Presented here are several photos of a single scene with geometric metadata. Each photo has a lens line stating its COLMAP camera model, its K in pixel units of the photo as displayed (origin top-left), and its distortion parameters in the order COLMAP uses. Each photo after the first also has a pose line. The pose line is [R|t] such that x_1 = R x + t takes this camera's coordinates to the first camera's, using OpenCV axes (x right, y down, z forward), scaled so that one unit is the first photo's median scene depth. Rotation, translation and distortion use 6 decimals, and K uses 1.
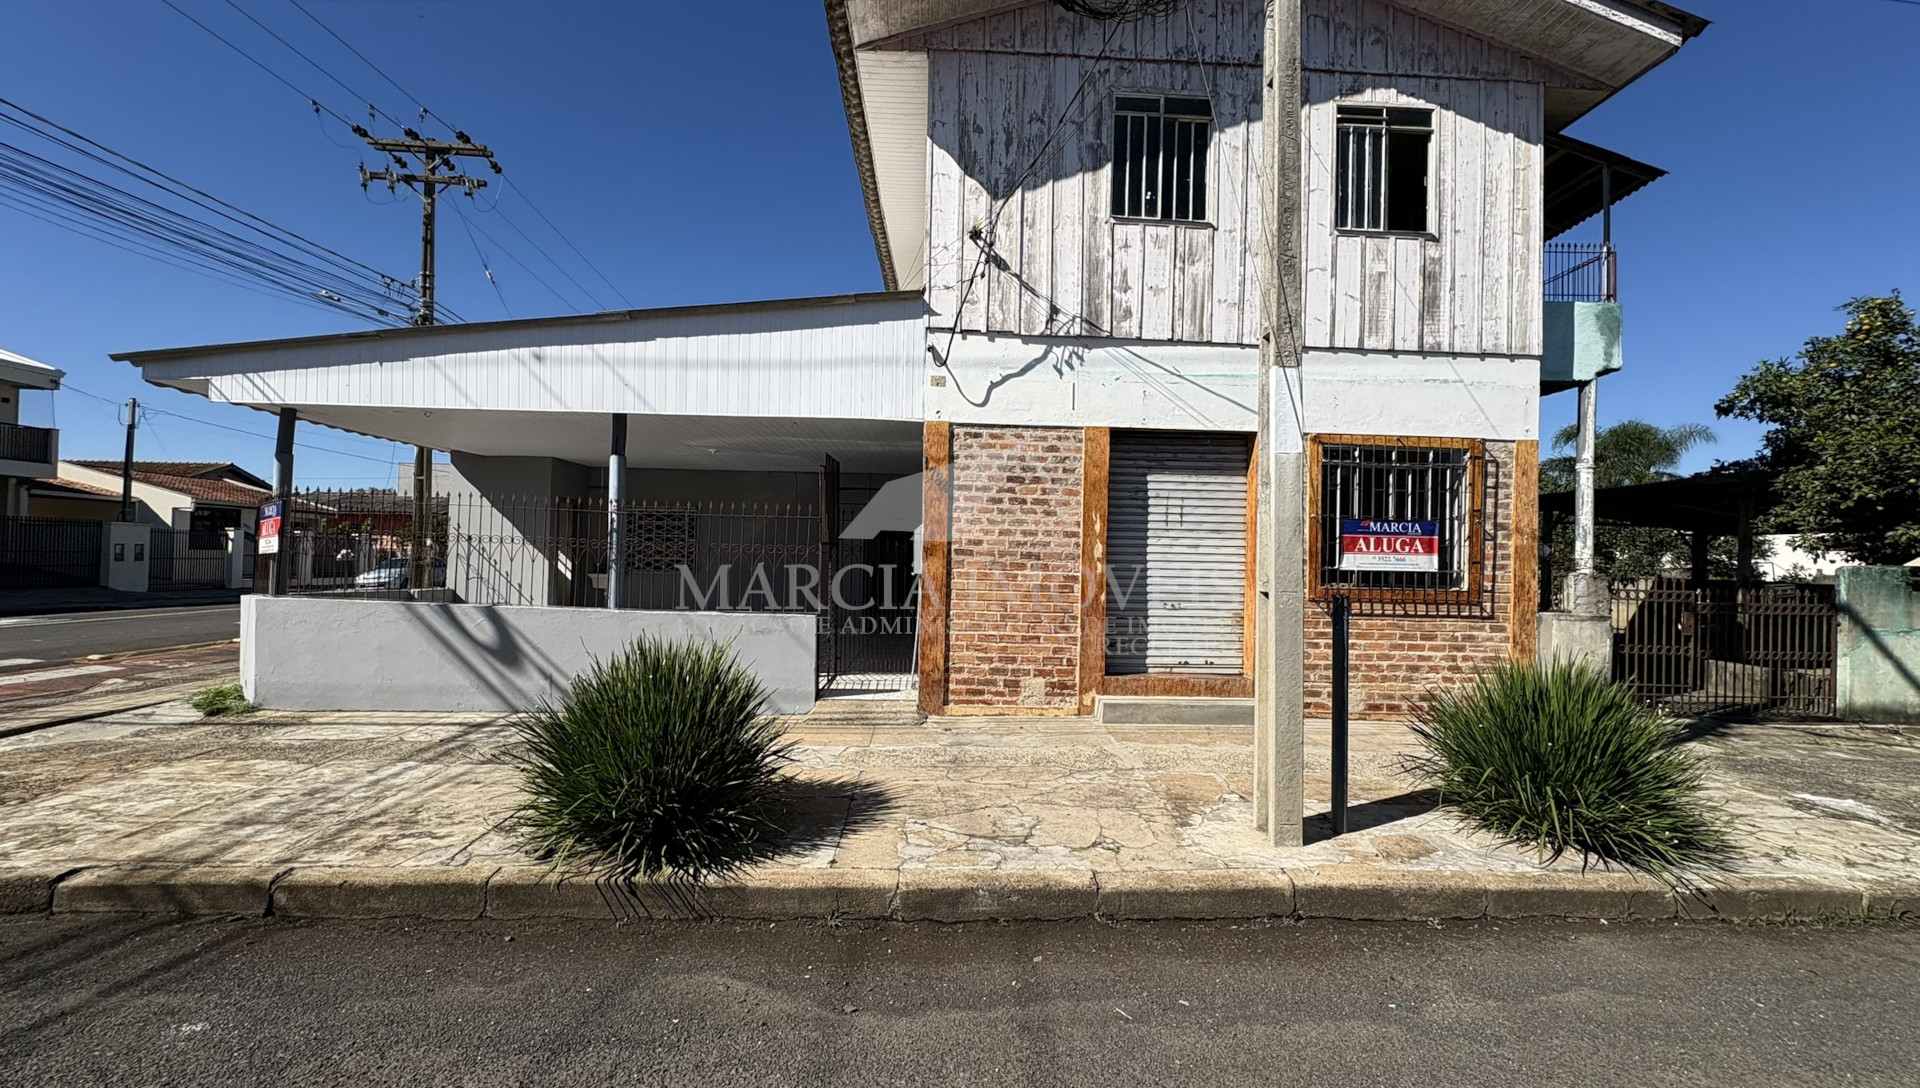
lens RADIAL K [[790.8, 0, 972.2], [0, 790.8, 542.5], [0, 0, 1]] dist [0.005854, -0.001999]
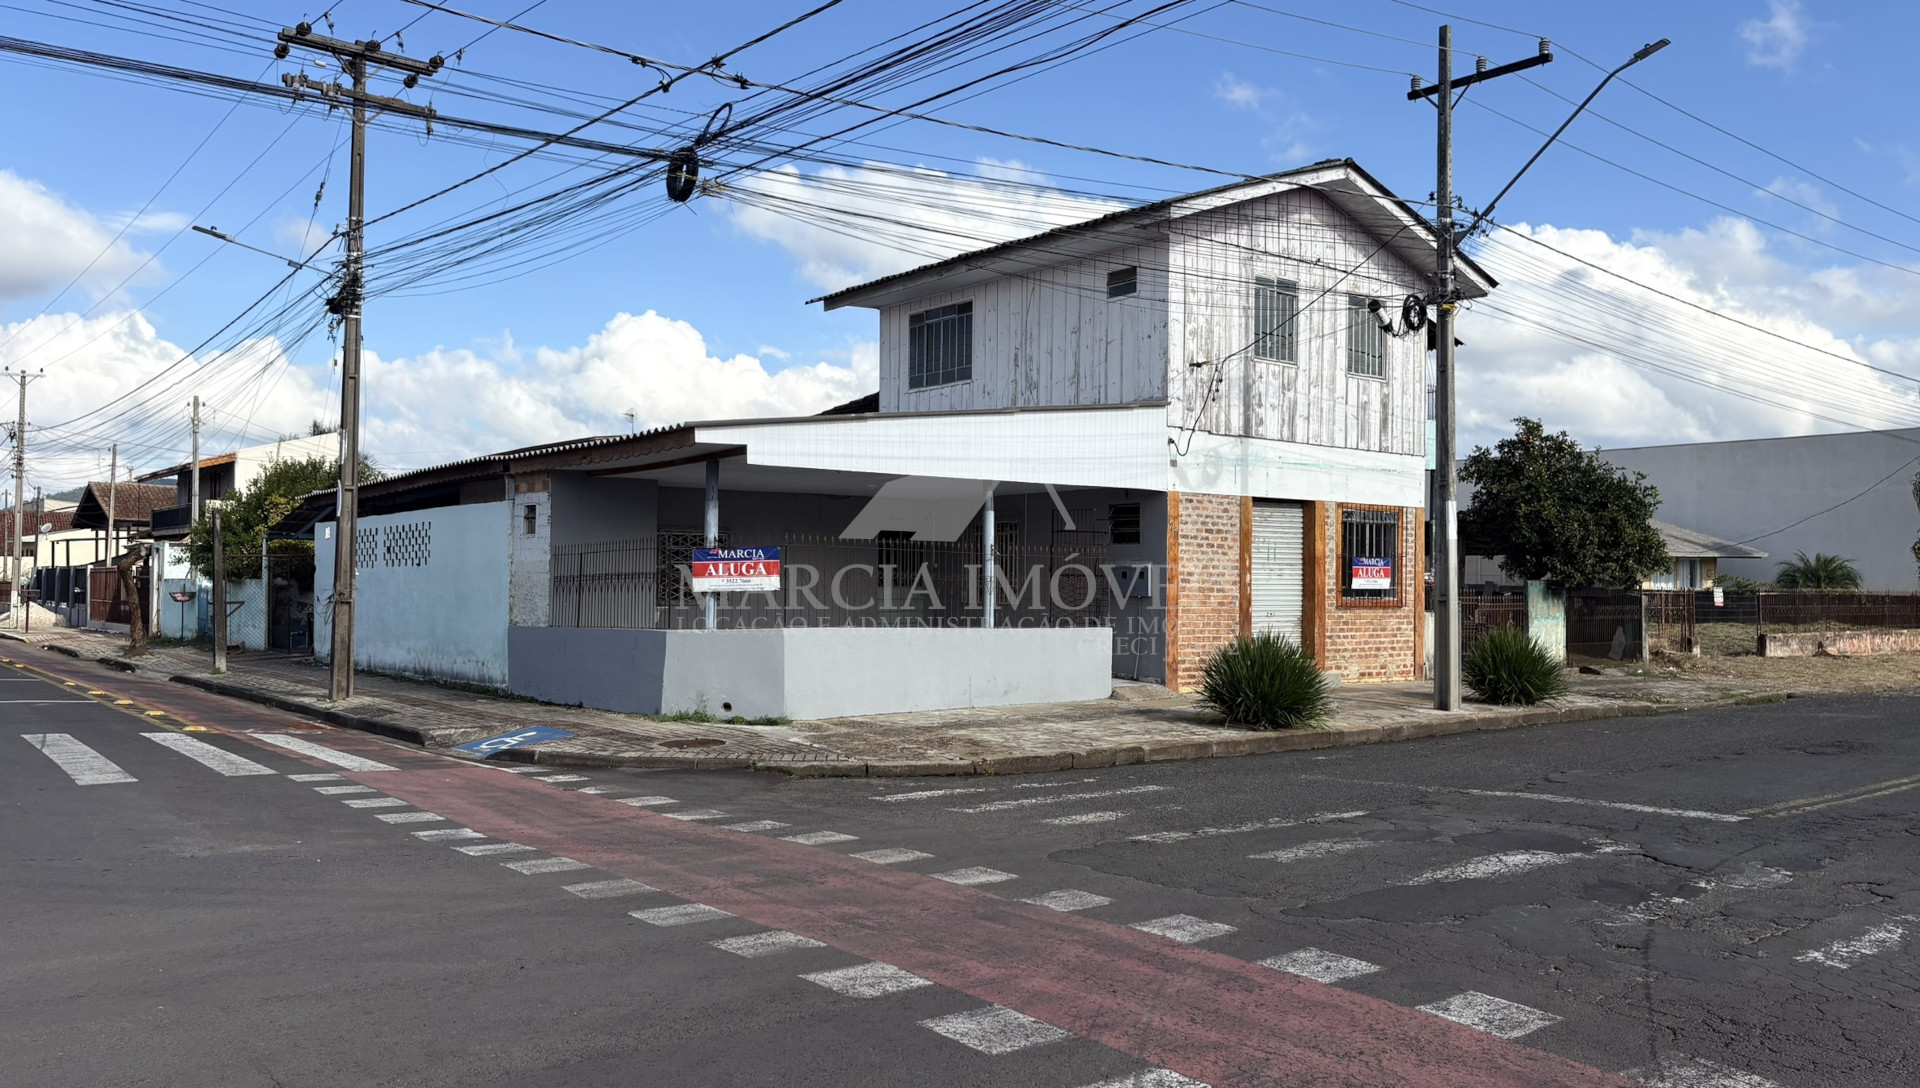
lens RADIAL K [[1551.0, 0, 959.4], [0, 1551.0, 540.7], [0, 0, 1]] dist [0.070331, 0.007426]
pose [[0.794861, -0.001443, 0.606790, -2.057862], [-0.000029, 0.999997, 0.002416, -0.067988], [-0.606792, -0.001938, 0.794859, -1.009089]]
